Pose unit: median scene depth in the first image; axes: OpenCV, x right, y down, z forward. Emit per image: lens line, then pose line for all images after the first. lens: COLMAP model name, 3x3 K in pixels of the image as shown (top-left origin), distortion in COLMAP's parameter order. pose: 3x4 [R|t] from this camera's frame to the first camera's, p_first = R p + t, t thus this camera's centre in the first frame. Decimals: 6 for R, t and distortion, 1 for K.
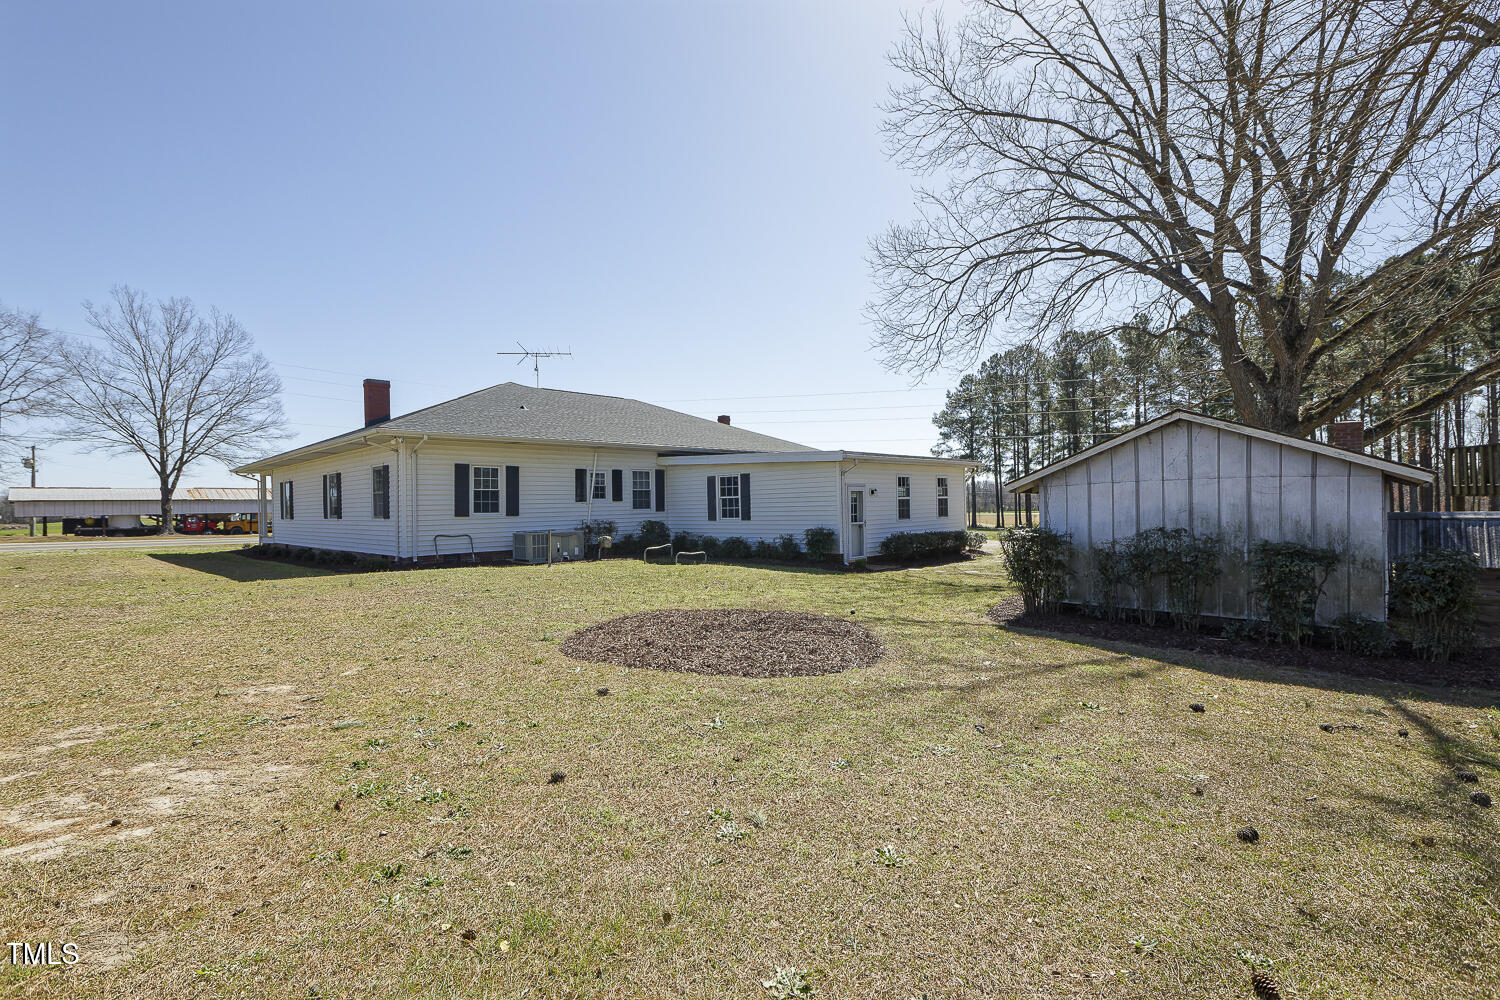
lens RADIAL K [[676.9, 0, 746.2], [0, 676.9, 504.5], [0, 0, 1]] dist [0.001400, 0.001294]
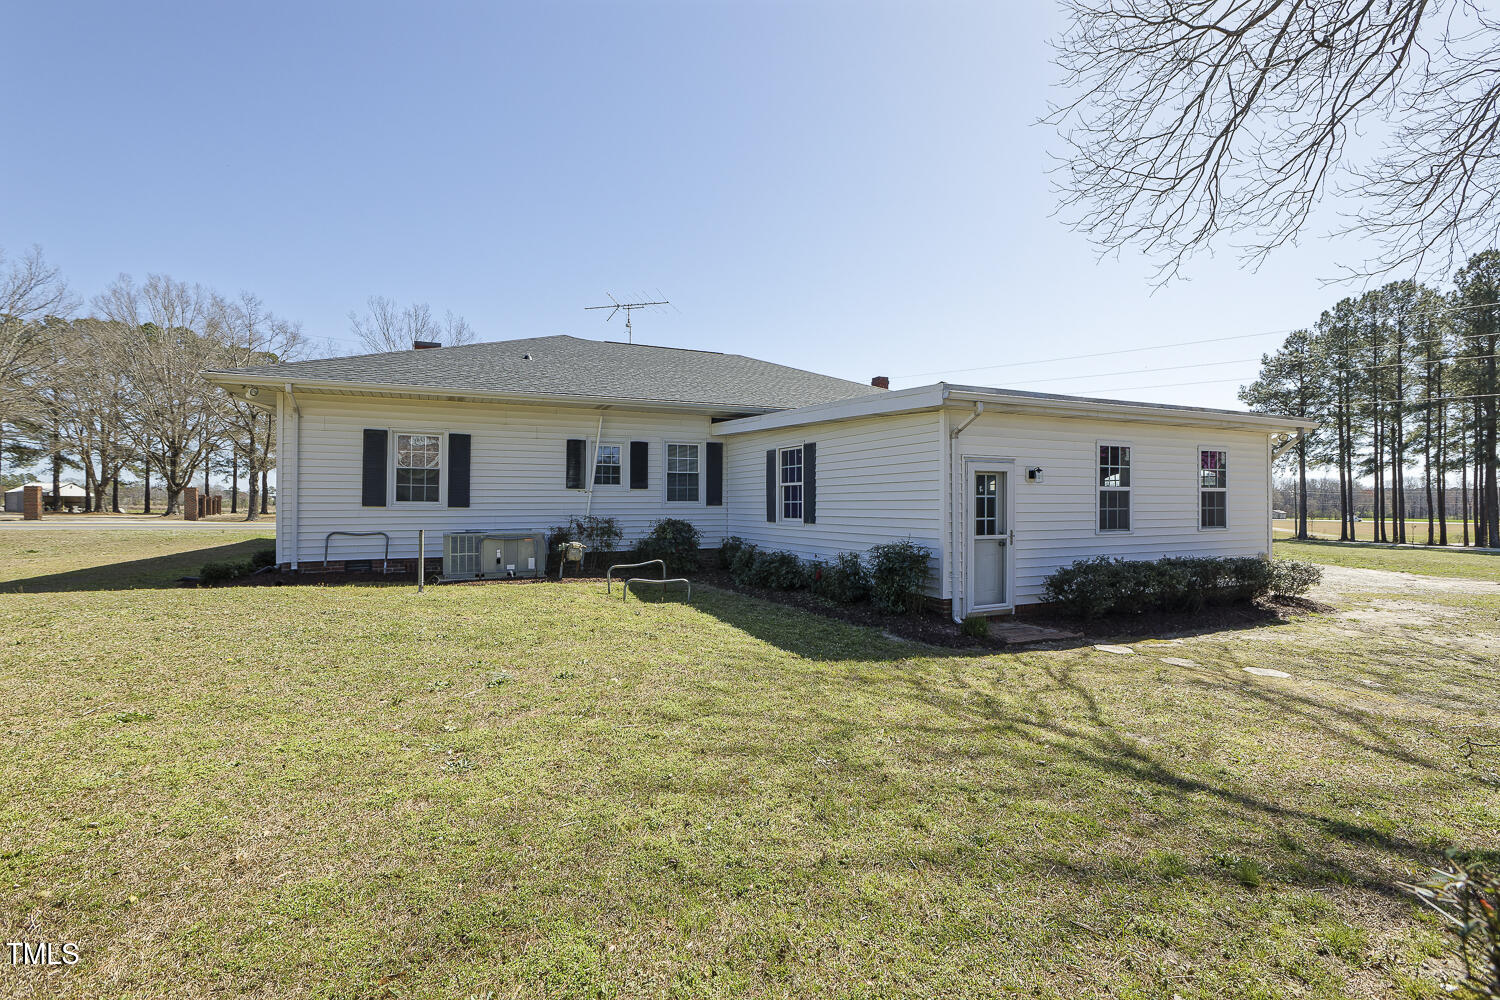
lens RADIAL K [[676.9, 0, 746.2], [0, 676.9, 504.5], [0, 0, 1]] dist [0.001400, 0.001294]
pose [[0.933668, 0.020340, -0.357562, 0.146505], [-0.018315, 0.999791, 0.009048, 0.002607], [0.357671, -0.001899, 0.933846, 0.405477]]
